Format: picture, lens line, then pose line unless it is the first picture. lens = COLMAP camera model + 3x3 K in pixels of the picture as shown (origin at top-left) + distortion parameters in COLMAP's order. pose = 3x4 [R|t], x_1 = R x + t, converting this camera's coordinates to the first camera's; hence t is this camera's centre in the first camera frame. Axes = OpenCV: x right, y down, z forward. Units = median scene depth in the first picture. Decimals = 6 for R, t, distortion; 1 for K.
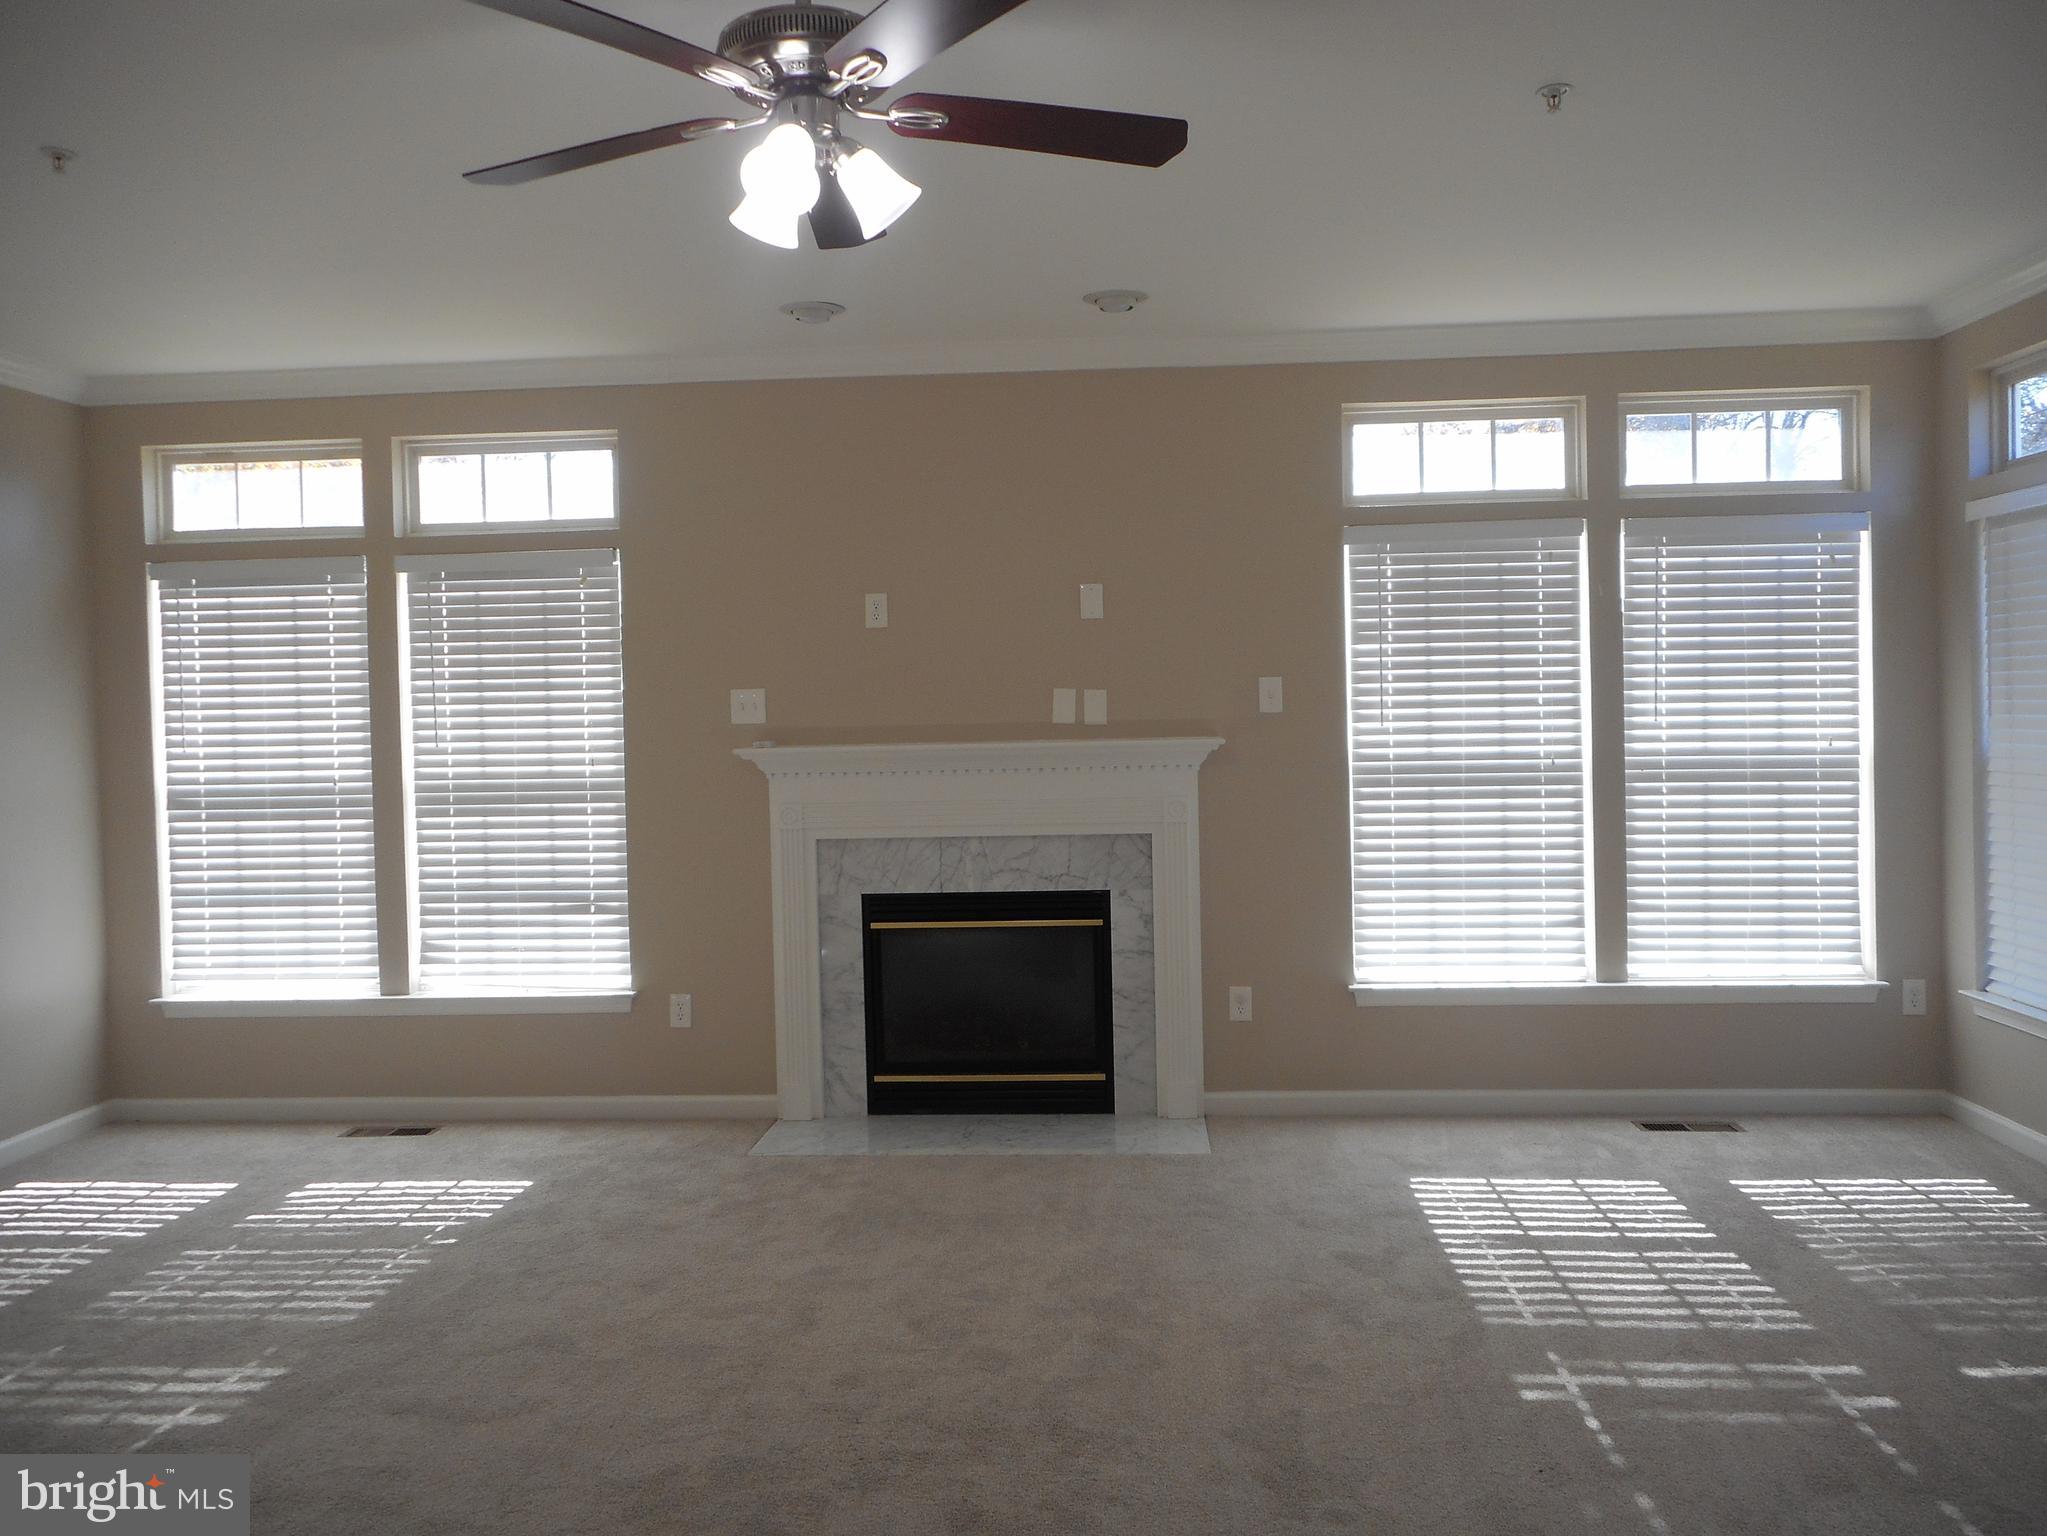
lens RADIAL K [[1535.3, 0, 1033.8], [0, 1535.3, 765.8], [0, 0, 1]] dist [0.003179, 0.003867]
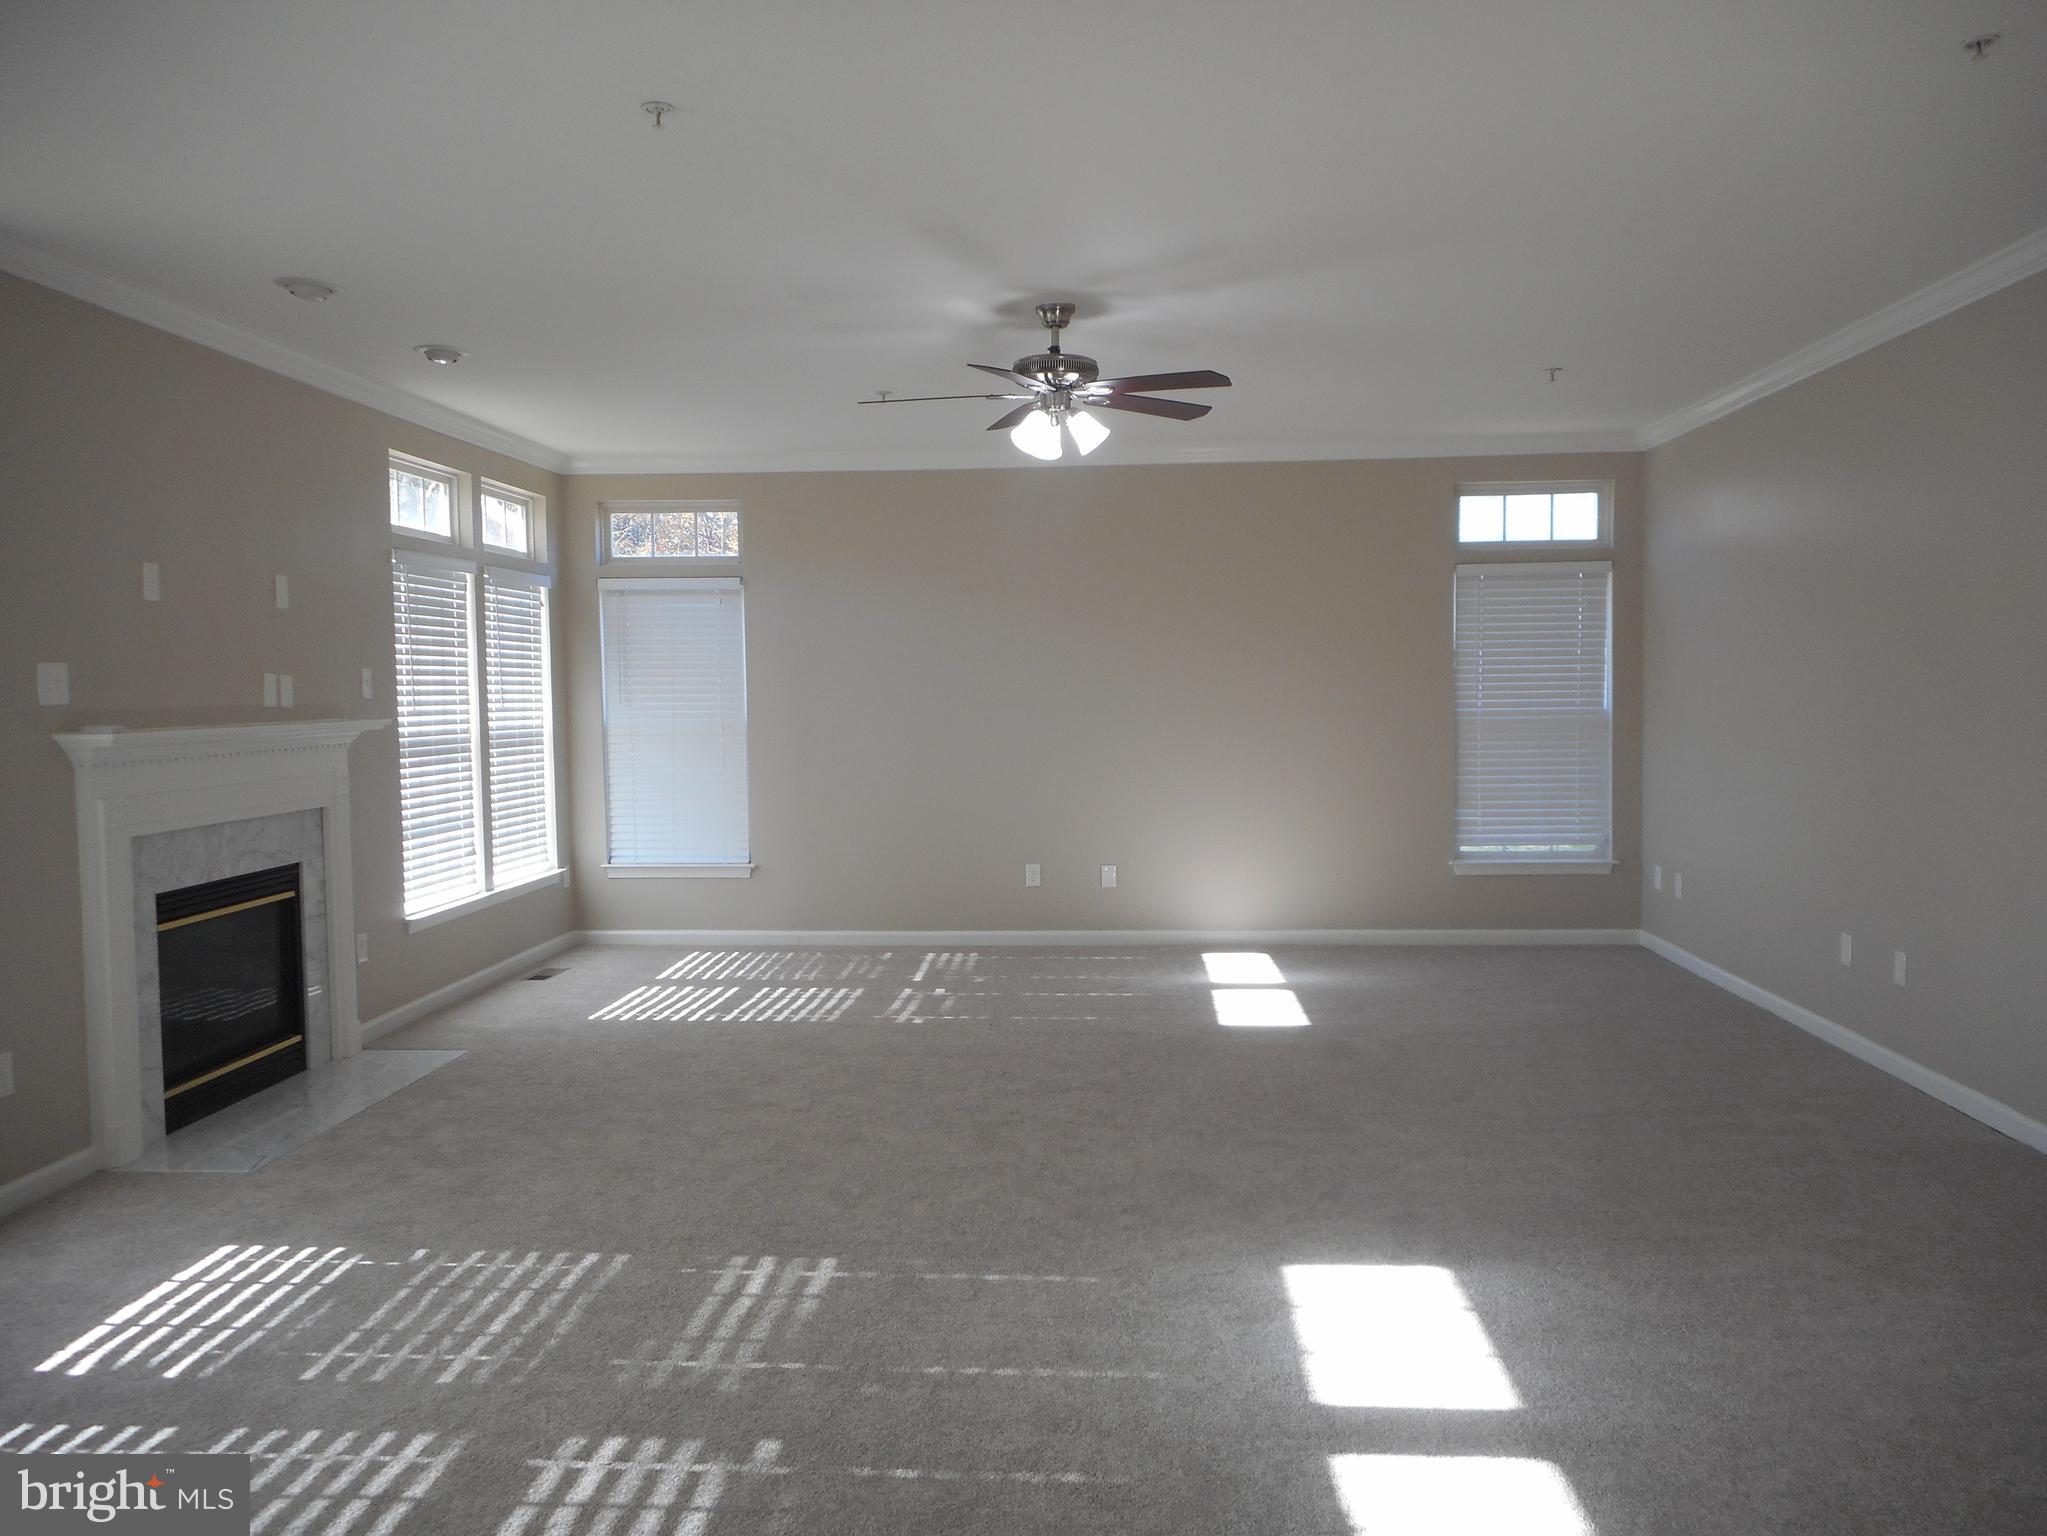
lens RADIAL K [[1535.3, 0, 1028.5], [0, 1535.3, 769.2], [0, 0, 1]] dist [0.003179, 0.003867]
pose [[-0.001643, -0.035084, 0.999383, -1.036666], [0.041115, 0.998537, 0.035122, -0.000852], [-0.999153, 0.041147, -0.000198, 0.492945]]
